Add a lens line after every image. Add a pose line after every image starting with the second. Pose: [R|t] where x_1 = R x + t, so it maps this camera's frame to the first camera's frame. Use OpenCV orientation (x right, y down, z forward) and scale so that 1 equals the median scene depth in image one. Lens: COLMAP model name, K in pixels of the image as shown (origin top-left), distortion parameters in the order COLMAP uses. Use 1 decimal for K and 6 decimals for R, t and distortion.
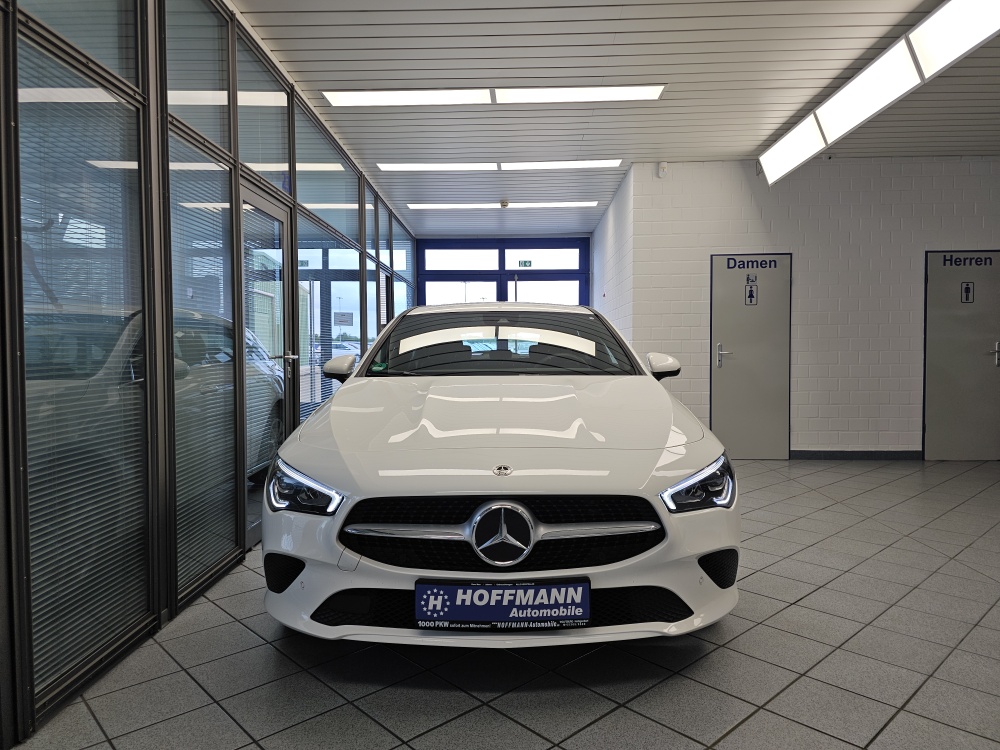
lens RADIAL K [[688.1, 0, 492.1], [0, 688.1, 374.3], [0, 0, 1]] dist [0.043668, -0.048700]
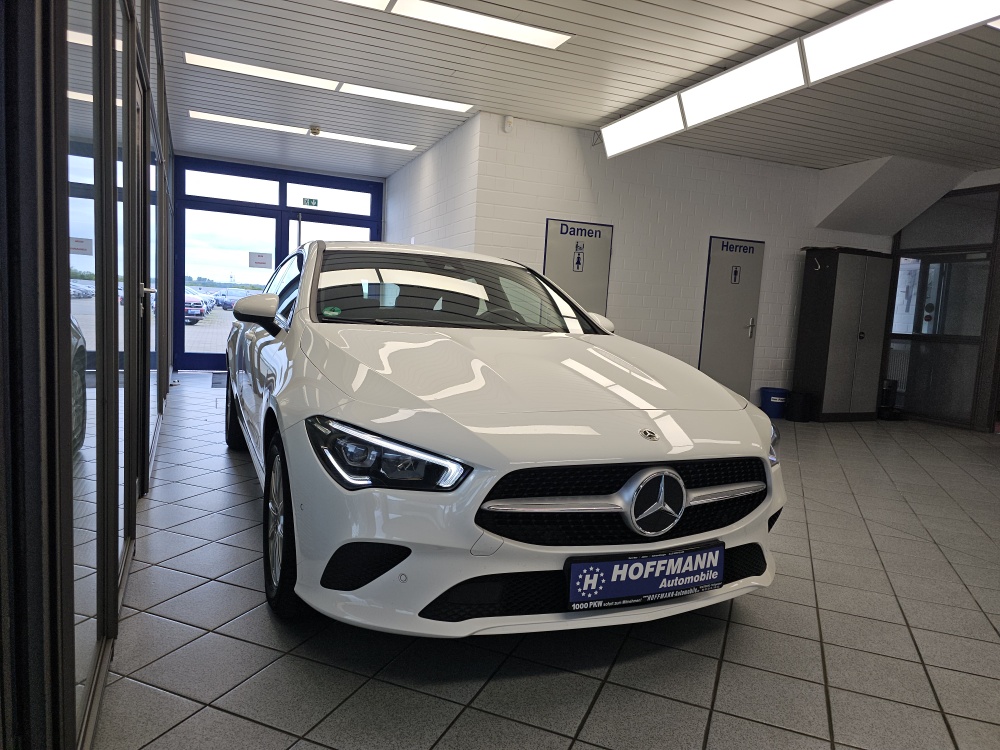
lens RADIAL K [[688.1, 0, 520.6], [0, 688.1, 393.5], [0, 0, 1]] dist [0.043668, -0.048700]
pose [[0.903726, 0.008503, 0.428027, -0.520616], [-0.047262, 0.995673, 0.080009, 0.019893], [-0.425495, -0.092536, 0.900217, 0.244842]]
